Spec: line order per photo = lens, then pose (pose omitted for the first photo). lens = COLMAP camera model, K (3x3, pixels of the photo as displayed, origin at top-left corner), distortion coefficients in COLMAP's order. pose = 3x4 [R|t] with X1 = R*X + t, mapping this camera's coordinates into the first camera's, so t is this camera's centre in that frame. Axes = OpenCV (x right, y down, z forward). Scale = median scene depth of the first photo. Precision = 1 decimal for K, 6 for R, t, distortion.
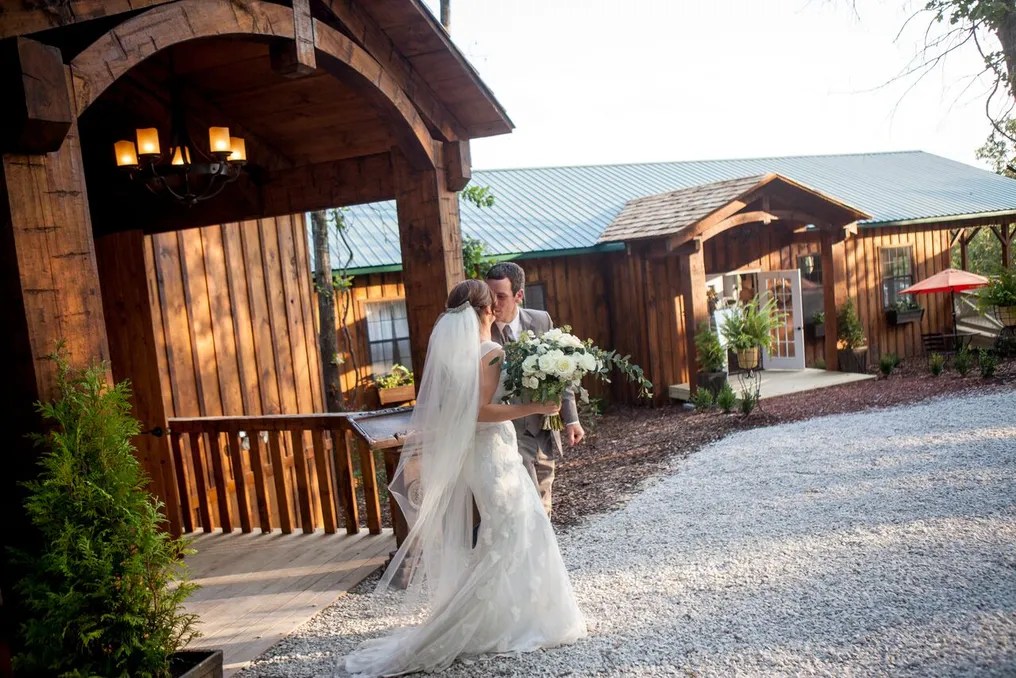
lens RADIAL K [[993.6, 0, 508.0], [0, 993.6, 339.0], [0, 0, 1]] dist [-0.007259, -0.005275]
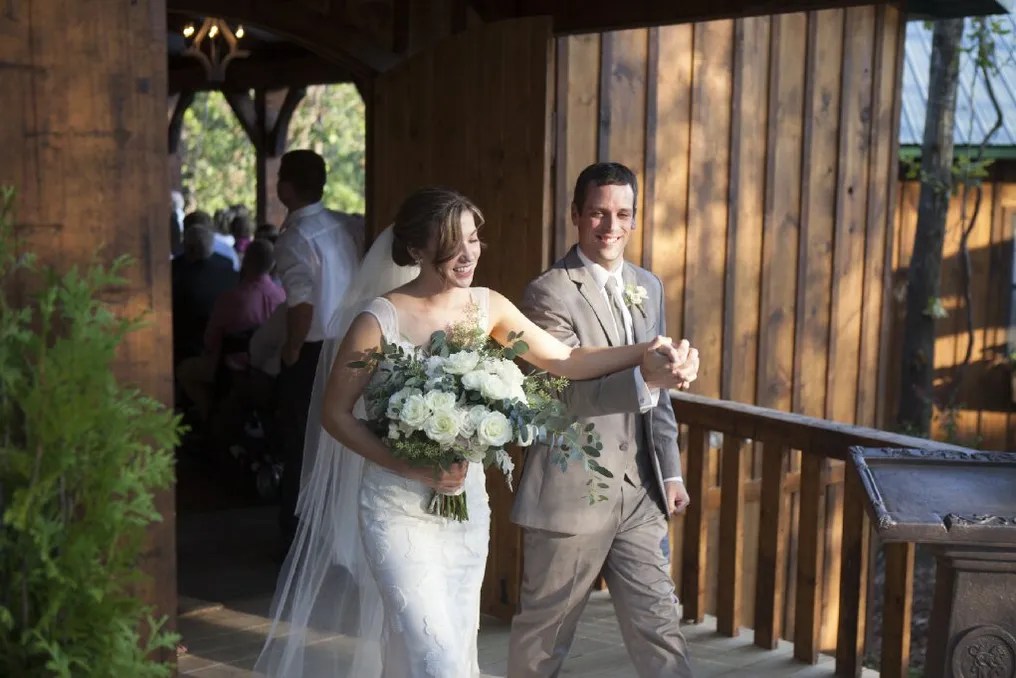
lens RADIAL K [[1322.3, 0, 508.0], [0, 1322.3, 339.0], [0, 0, 1]] dist [-0.002035, -0.000756]
pose [[0.841952, 0.180413, -0.508495, 0.003025], [-0.142405, 0.983327, 0.113091, -0.013675], [0.520420, -0.022805, 0.853606, 0.300760]]
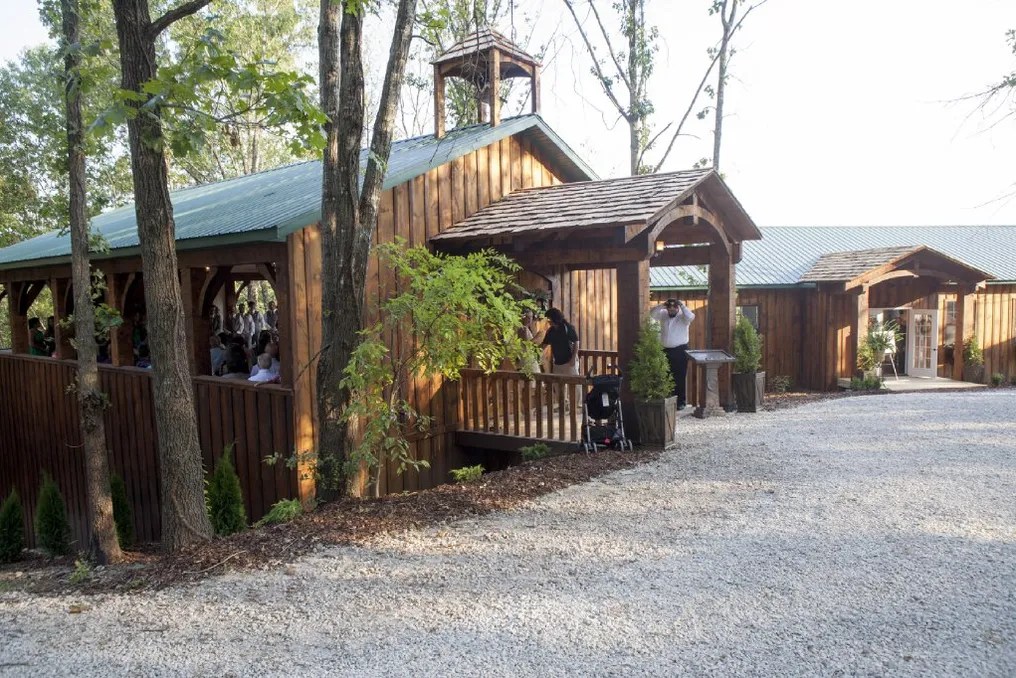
lens RADIAL K [[993.6, 0, 508.0], [0, 993.6, 339.0], [0, 0, 1]] dist [-0.007259, -0.005275]
pose [[0.977221, 0.088968, -0.192676, -0.107857], [-0.091032, 0.995846, -0.001866, 0.084571], [0.191710, 0.019363, 0.981261, -1.416693]]
